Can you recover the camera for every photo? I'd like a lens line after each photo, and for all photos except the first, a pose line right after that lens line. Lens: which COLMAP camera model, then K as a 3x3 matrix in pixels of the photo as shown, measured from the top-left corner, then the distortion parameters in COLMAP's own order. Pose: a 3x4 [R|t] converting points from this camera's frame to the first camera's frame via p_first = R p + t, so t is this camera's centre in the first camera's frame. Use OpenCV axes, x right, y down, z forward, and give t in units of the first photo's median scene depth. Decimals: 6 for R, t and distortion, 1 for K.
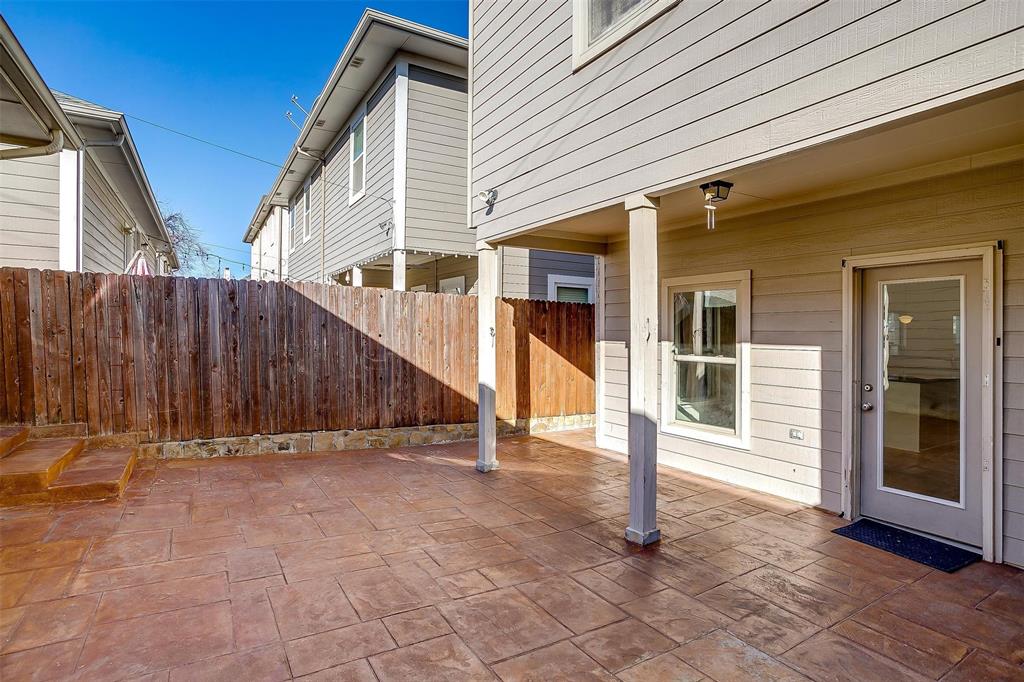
lens RADIAL K [[518.8, 0, 505.8], [0, 518.8, 337.9], [0, 0, 1]] dist [-0.062128, 0.033433]
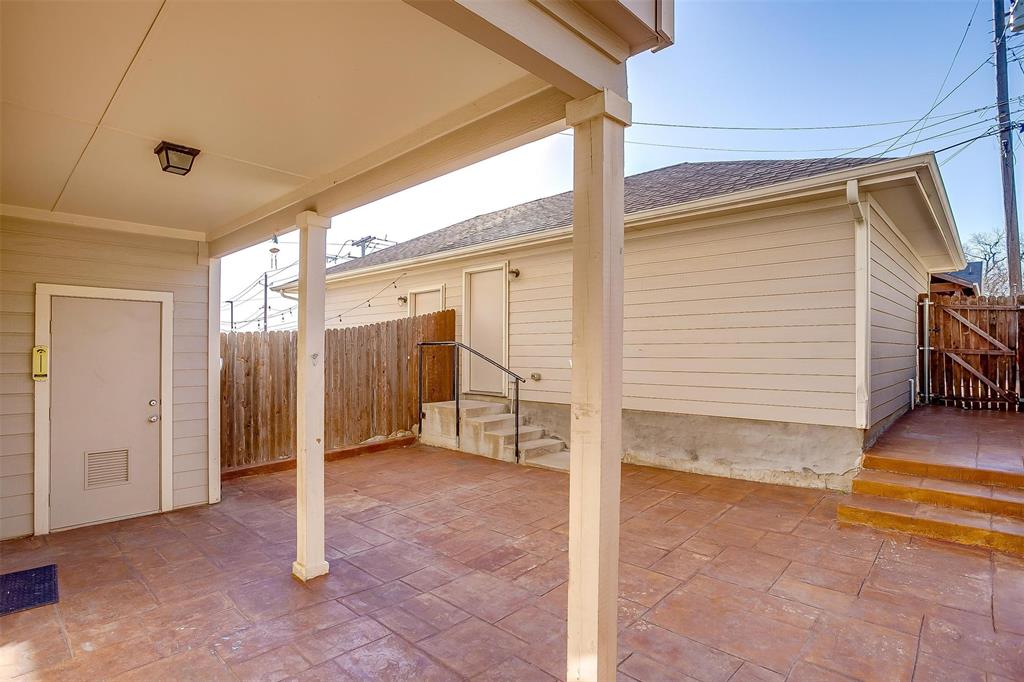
lens RADIAL K [[518.8, 0, 505.8], [0, 518.8, 337.9], [0, 0, 1]] dist [-0.062128, 0.033433]
pose [[-0.963122, -0.010926, -0.268842, 0.200623], [-0.008373, 0.999908, -0.010639, -0.044247], [0.268933, -0.007995, -0.963126, 2.272516]]
